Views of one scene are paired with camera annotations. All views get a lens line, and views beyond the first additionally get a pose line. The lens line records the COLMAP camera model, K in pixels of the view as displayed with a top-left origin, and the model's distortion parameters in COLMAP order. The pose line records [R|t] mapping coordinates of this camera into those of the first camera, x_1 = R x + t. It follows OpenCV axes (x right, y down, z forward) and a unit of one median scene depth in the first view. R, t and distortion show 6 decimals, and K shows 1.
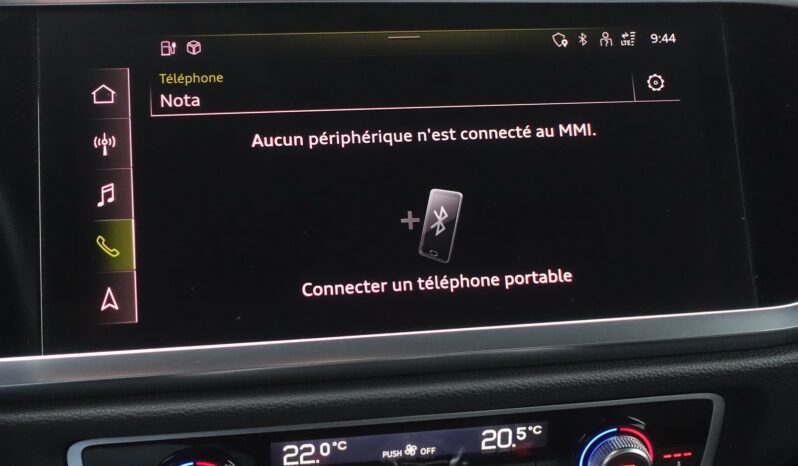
lens RADIAL K [[1112.7, 0, 401.9], [0, 1112.7, 234.4], [0, 0, 1]] dist [-0.042778, 0.000000]
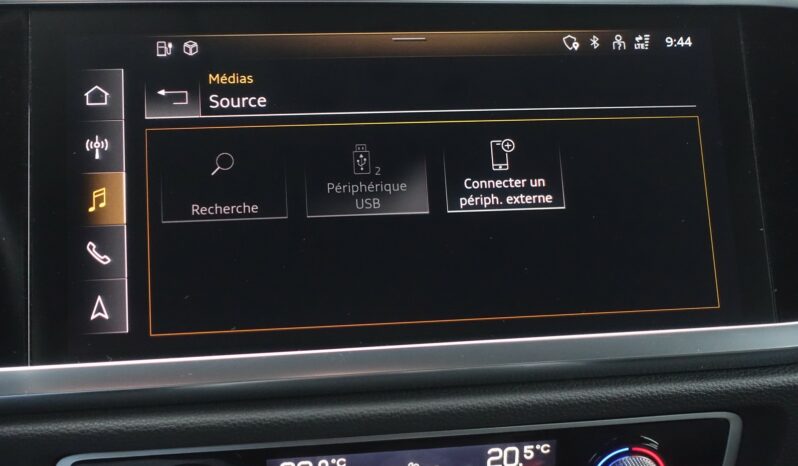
lens RADIAL K [[1112.7, 0, 399.7], [0, 1112.7, 228.9], [0, 0, 1]] dist [-0.042778, 0.000000]
pose [[0.999836, 0.007136, -0.016639, 0.011455], [-0.007427, 0.999820, -0.017460, 0.004414], [0.016511, 0.017580, 0.999709, 0.039602]]
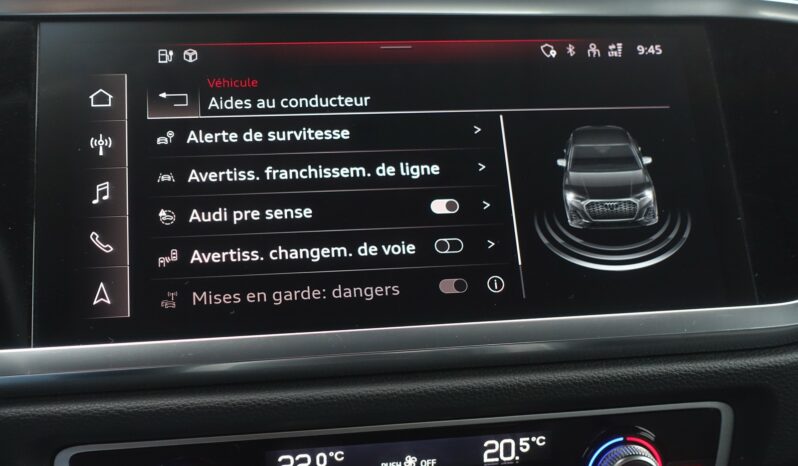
lens RADIAL K [[1112.7, 0, 397.2], [0, 1112.7, 232.8], [0, 0, 1]] dist [-0.042778, 0.000000]
pose [[0.999840, -0.017861, -0.000902, 0.000872], [0.017486, 0.986922, -0.160247, 0.158708], [0.003753, 0.160206, 0.987077, 0.017263]]
